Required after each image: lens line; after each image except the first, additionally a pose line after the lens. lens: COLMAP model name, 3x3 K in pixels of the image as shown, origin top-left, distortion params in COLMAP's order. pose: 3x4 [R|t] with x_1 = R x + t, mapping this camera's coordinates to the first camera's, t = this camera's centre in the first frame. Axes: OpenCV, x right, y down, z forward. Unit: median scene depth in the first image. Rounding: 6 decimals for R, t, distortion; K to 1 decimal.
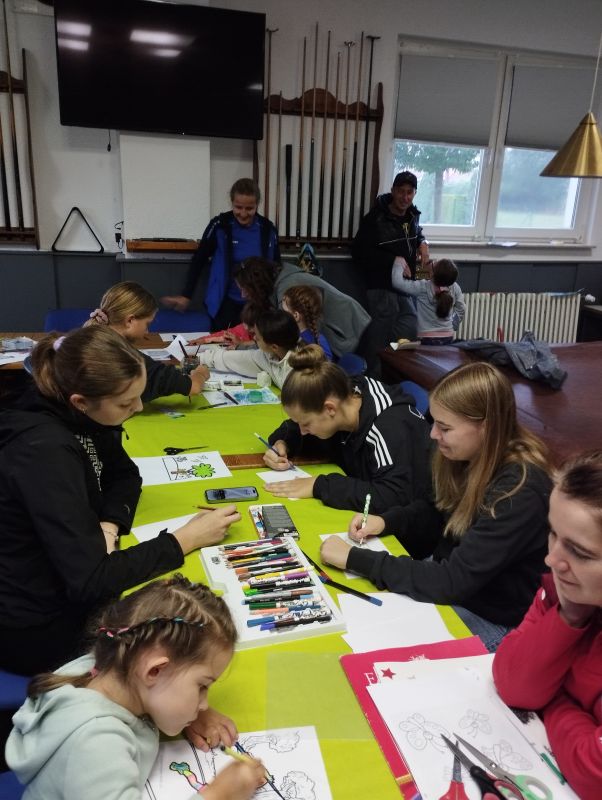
lens RADIAL K [[683.6, 0, 311.4], [0, 683.6, 401.2], [0, 0, 1]] dist [0.050227, -0.002458]
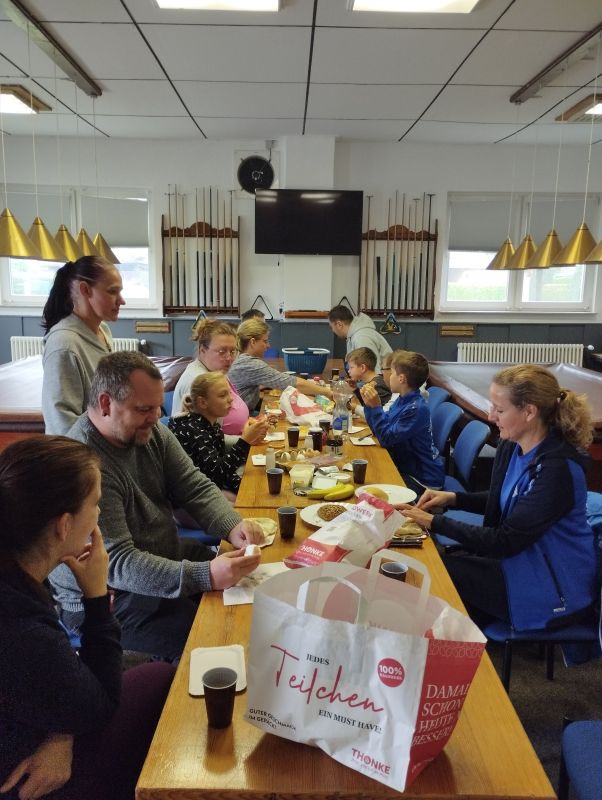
lens RADIAL K [[658.8, 0, 301.0], [0, 658.8, 400.0], [0, 0, 1]] dist [0.072801, -0.098280]
pose [[0.964289, 0.014867, -0.264434, 0.215708], [-0.050382, 0.990489, -0.128035, 0.198330], [0.260016, 0.136785, 0.955867, -0.567634]]
